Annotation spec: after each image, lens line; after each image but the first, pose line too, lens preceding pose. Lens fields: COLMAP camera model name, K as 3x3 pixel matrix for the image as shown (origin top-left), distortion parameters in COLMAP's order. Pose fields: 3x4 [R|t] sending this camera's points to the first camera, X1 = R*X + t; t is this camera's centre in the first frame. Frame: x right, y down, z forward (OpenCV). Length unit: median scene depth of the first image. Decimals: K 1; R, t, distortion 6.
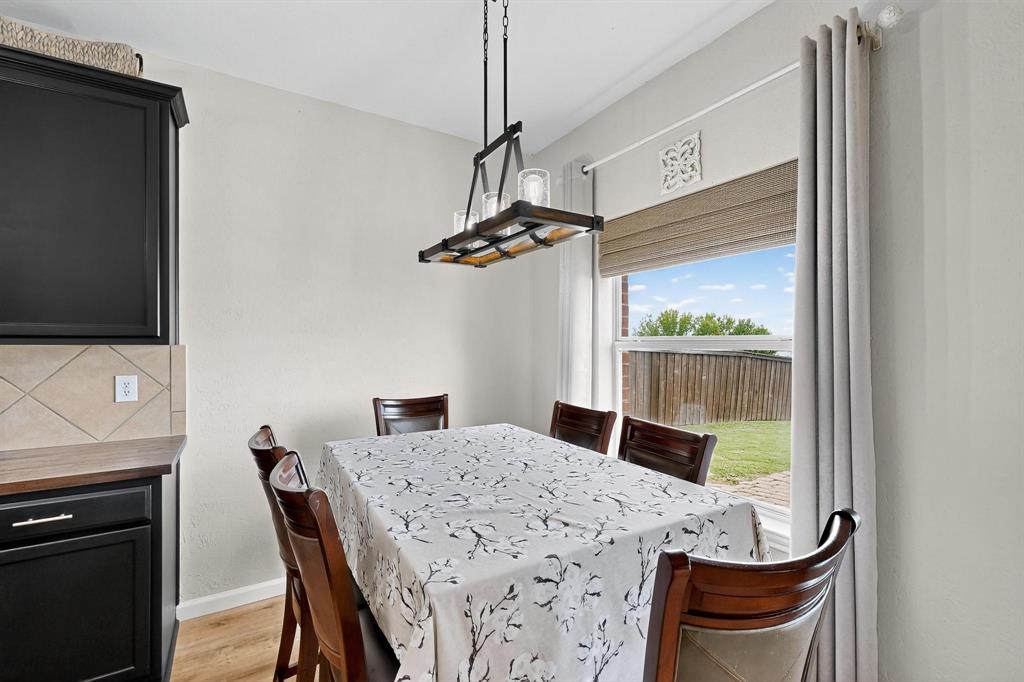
lens RADIAL K [[442.9, 0, 508.9], [0, 442.9, 344.1], [0, 0, 1]] dist [-0.003461, -0.000682]
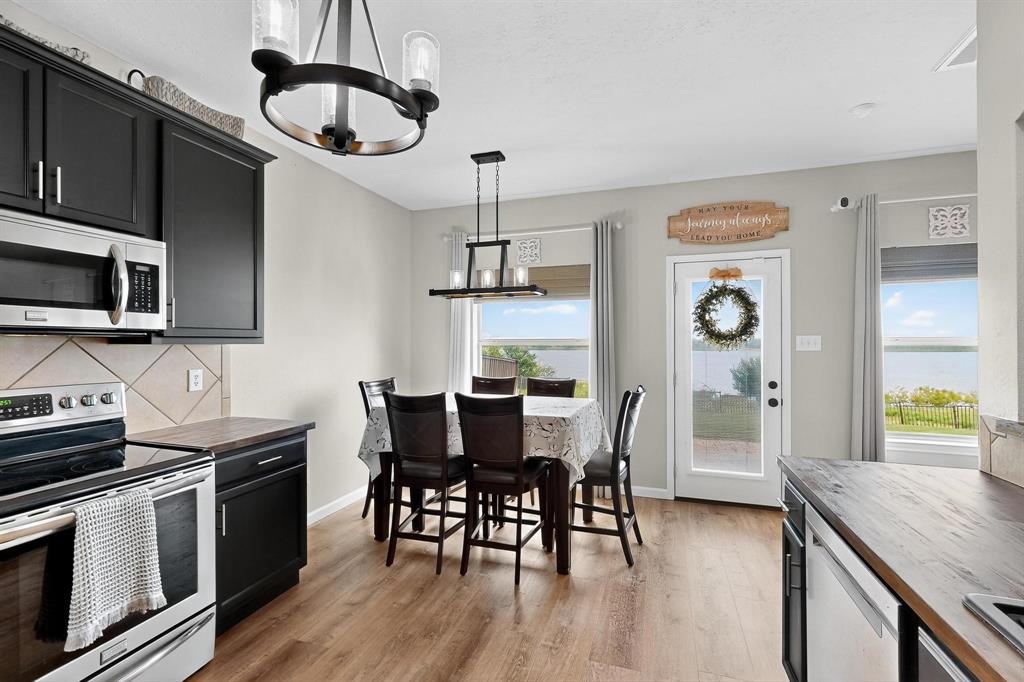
lens RADIAL K [[442.9, 0, 512.8], [0, 442.9, 338.8], [0, 0, 1]] dist [-0.003461, -0.000682]
pose [[0.769596, 0.006900, 0.638494, -1.100528], [0.000886, 0.999929, -0.011873, 0.003057], [-0.638531, 0.009703, 0.769535, -0.550168]]
